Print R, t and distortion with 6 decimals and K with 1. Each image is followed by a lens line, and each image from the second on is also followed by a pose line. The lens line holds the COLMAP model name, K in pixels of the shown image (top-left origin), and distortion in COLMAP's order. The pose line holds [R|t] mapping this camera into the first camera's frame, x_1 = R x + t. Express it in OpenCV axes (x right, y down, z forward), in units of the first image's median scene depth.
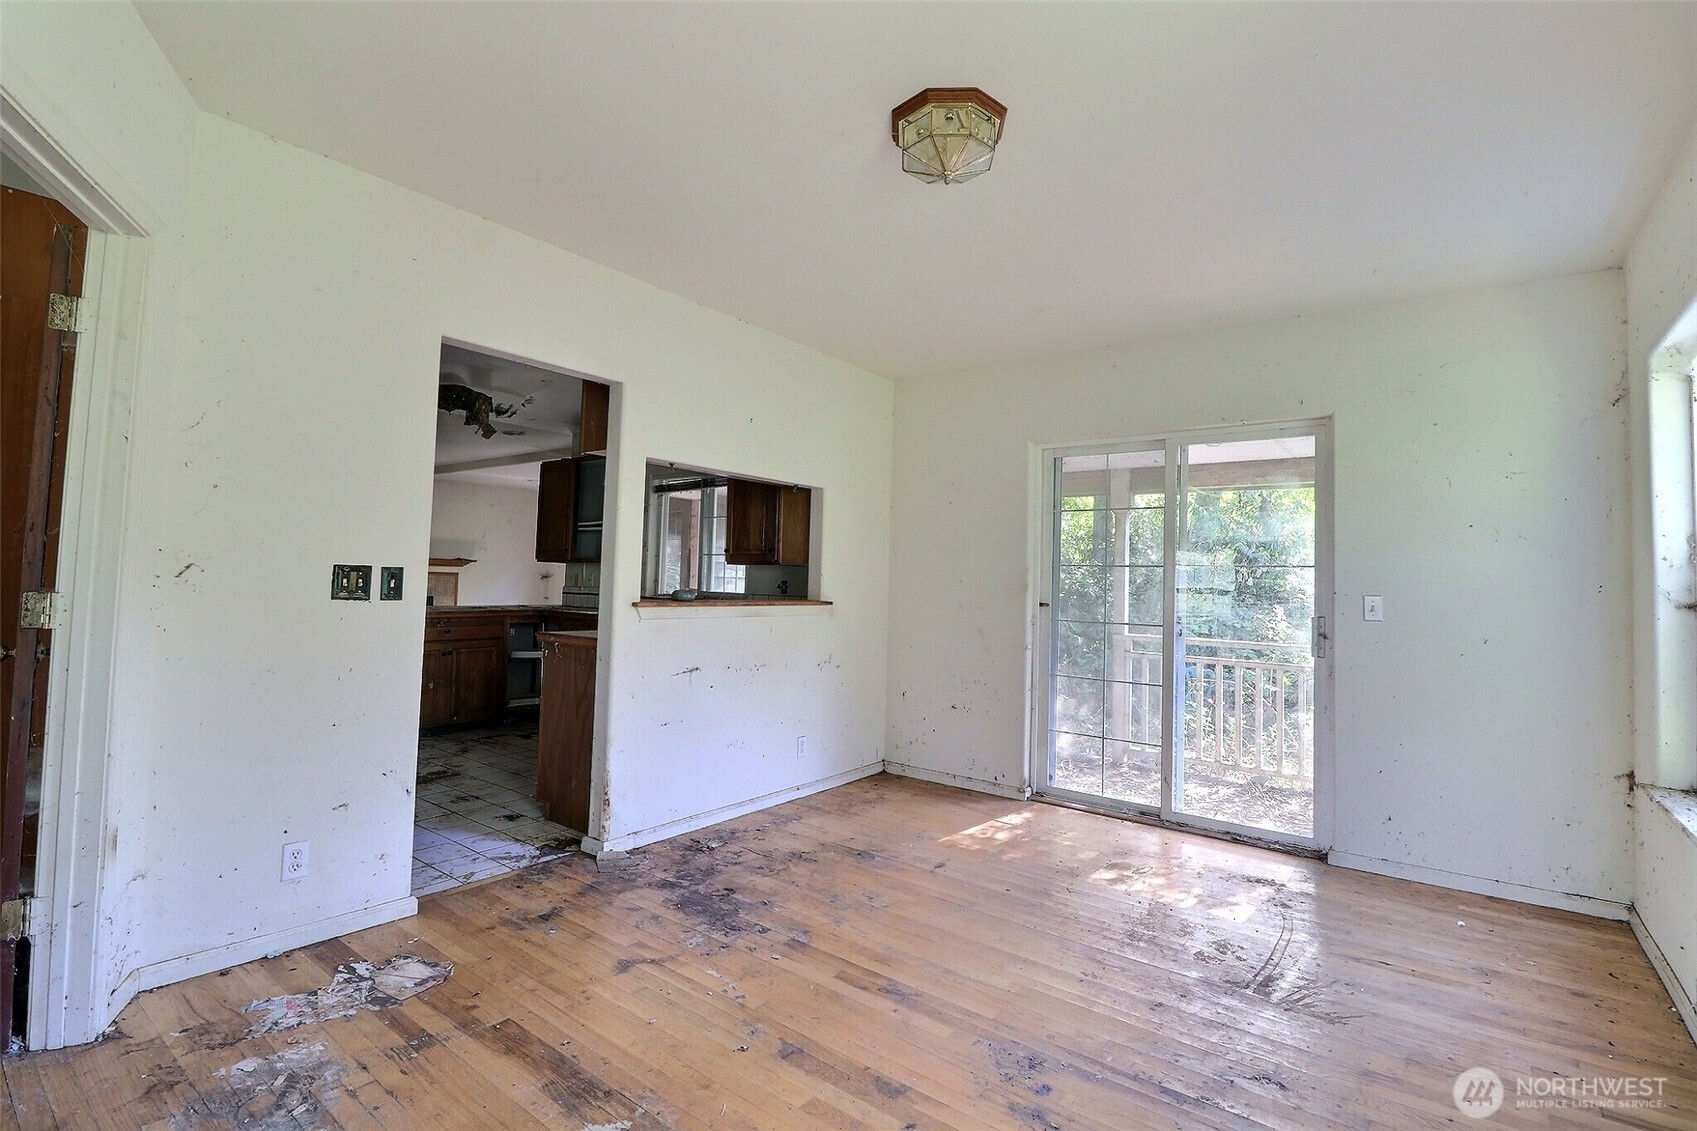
lens RADIAL K [[787.1, 0, 841.5], [0, 787.1, 542.3], [0, 0, 1]] dist [0.002872, -0.014386]
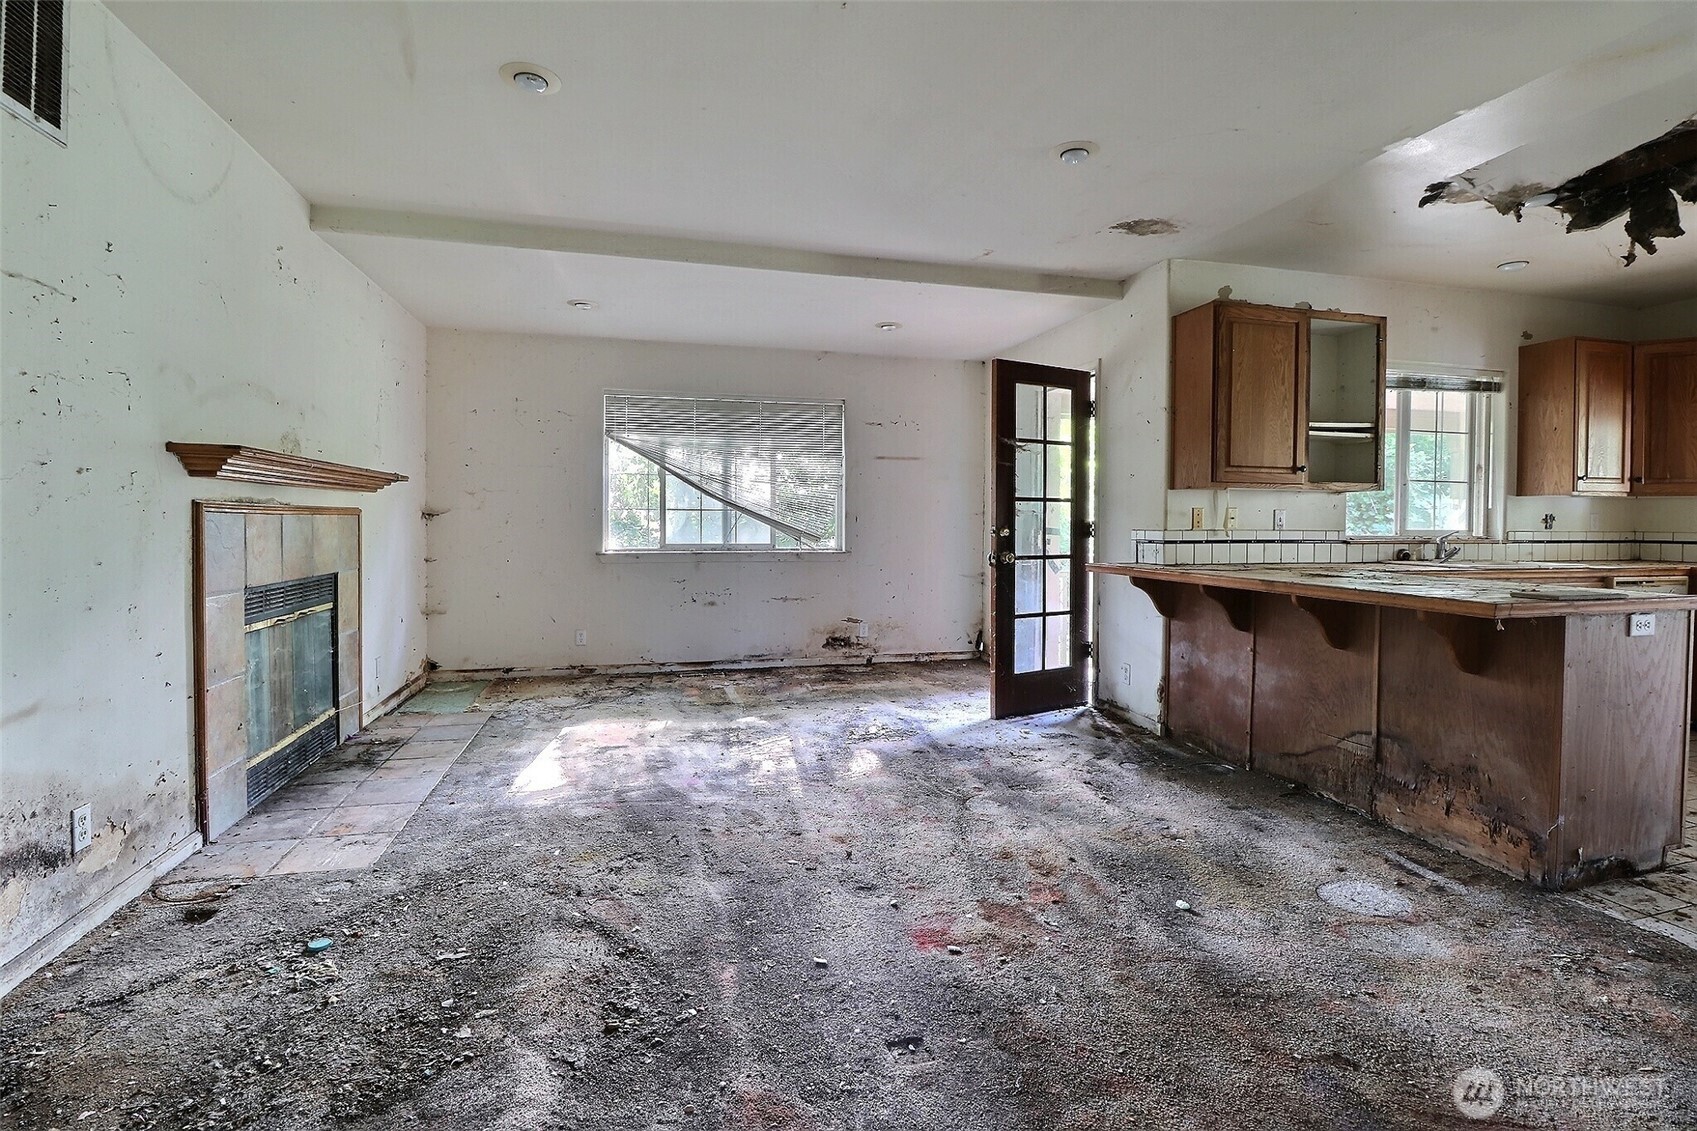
lens RADIAL K [[787.1, 0, 841.5], [0, 787.1, 542.3], [0, 0, 1]] dist [0.002872, -0.014386]
pose [[0.615301, -0.046269, 0.786933, -2.134762], [-0.027685, 0.996392, 0.080231, 0.057647], [-0.787806, -0.071153, 0.611800, 1.888904]]
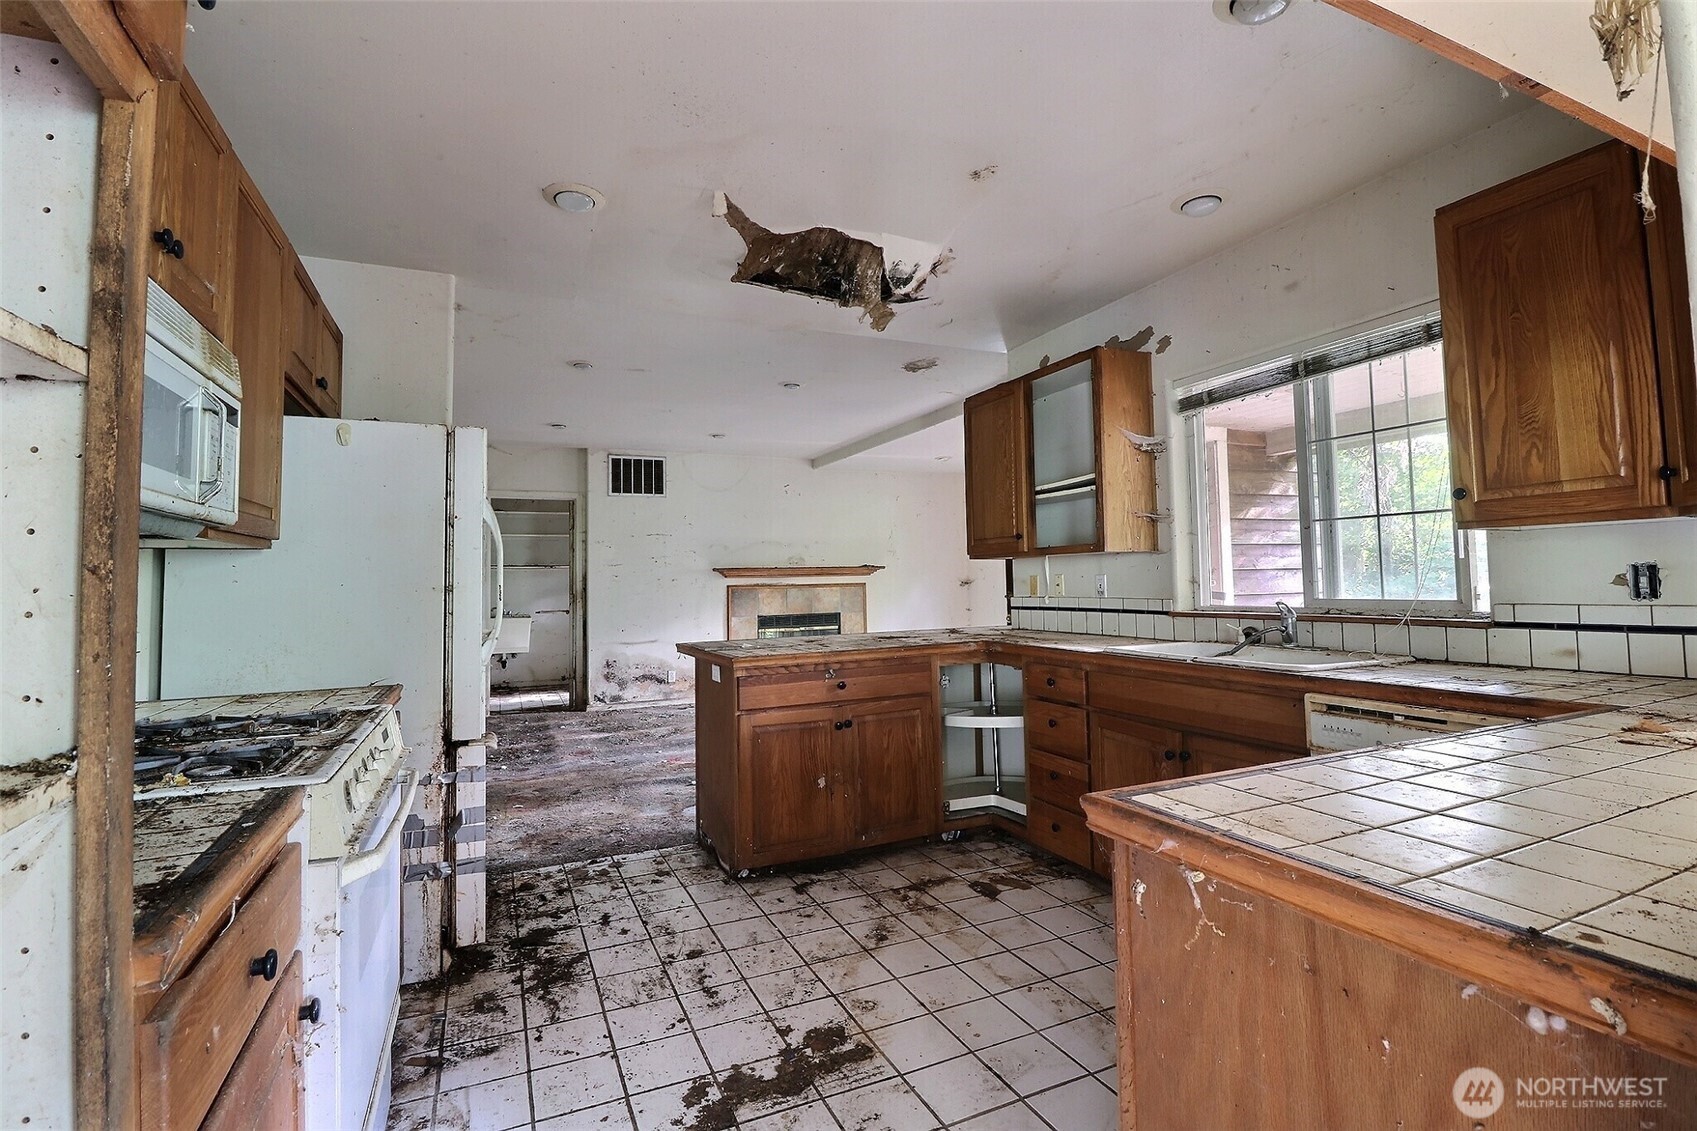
lens RADIAL K [[787.1, 0, 841.5], [0, 787.1, 542.3], [0, 0, 1]] dist [0.002872, -0.014386]
pose [[0.878572, -0.070470, -0.472382, -0.396566], [0.069435, 0.997393, -0.019650, 0.036095], [0.472535, -0.015536, 0.881175, 0.883865]]
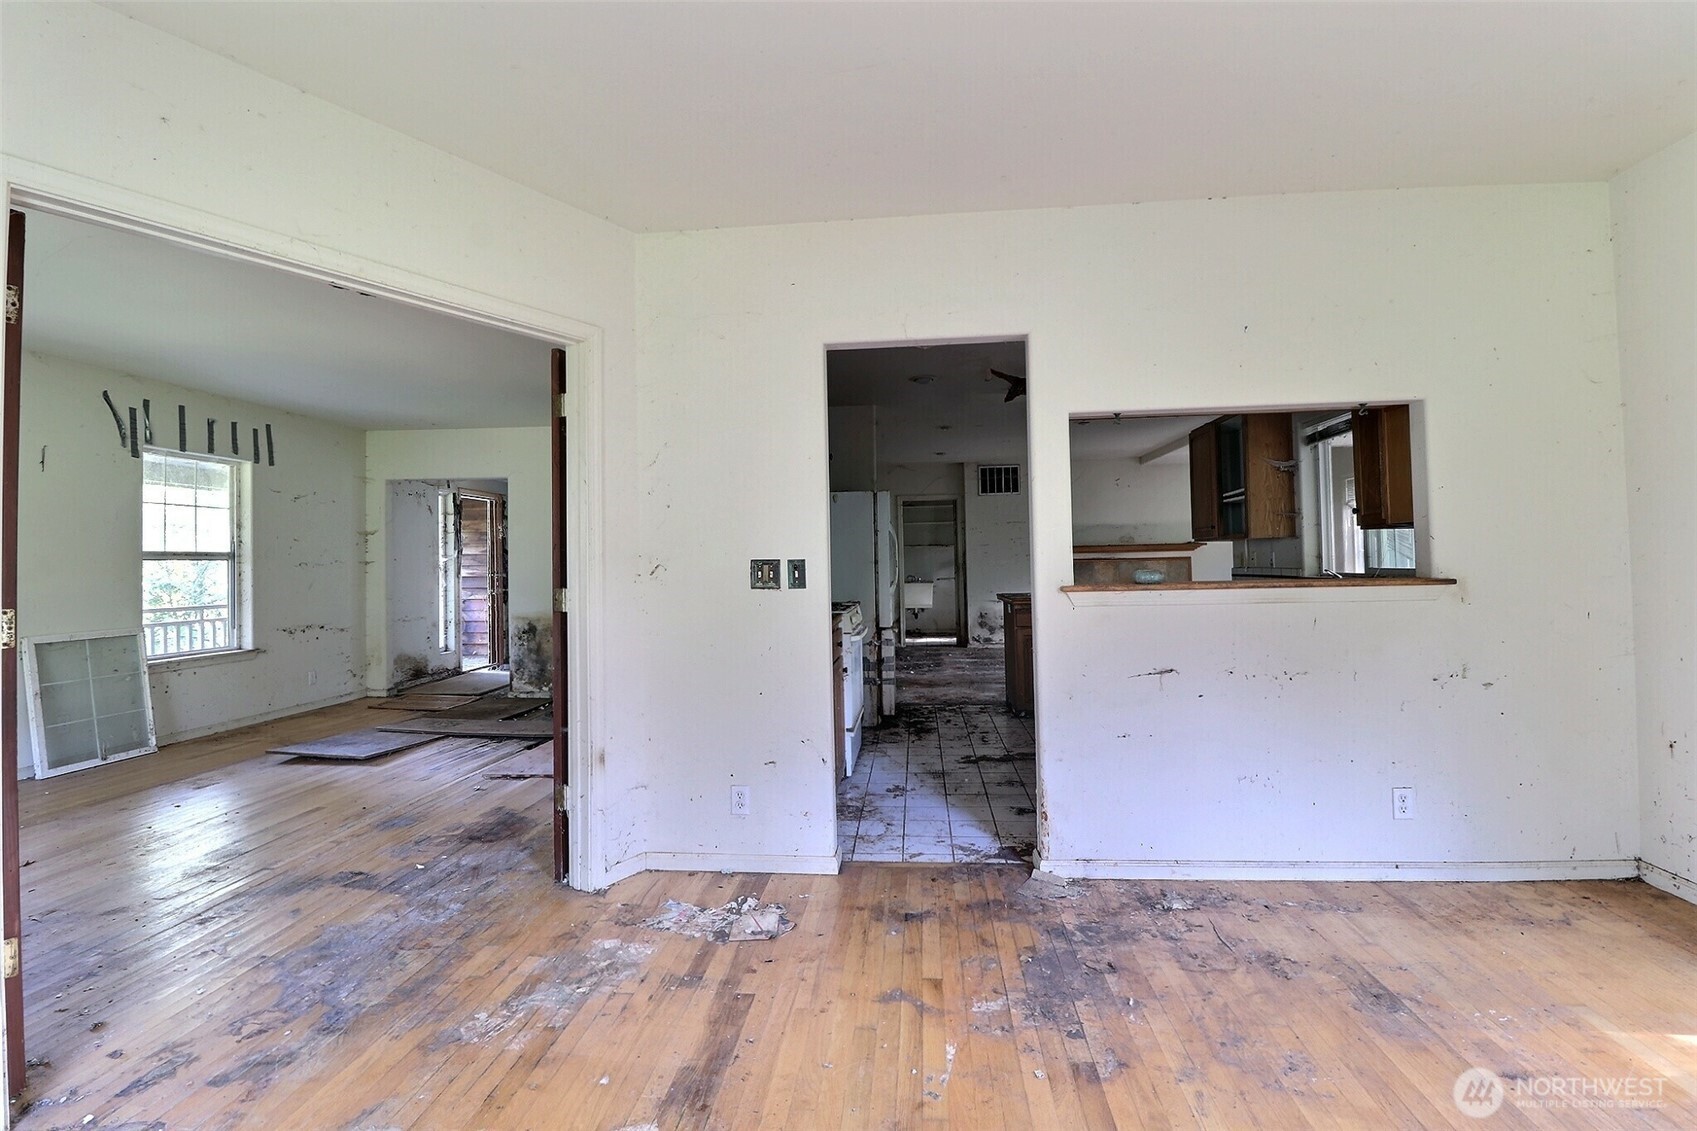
lens RADIAL K [[787.1, 0, 841.5], [0, 787.1, 542.3], [0, 0, 1]] dist [0.002872, -0.014386]
pose [[0.532931, -0.063603, -0.843765, 0.349119], [0.080015, 0.996491, -0.024578, 0.032845], [0.842367, -0.054416, 0.536150, 0.370052]]
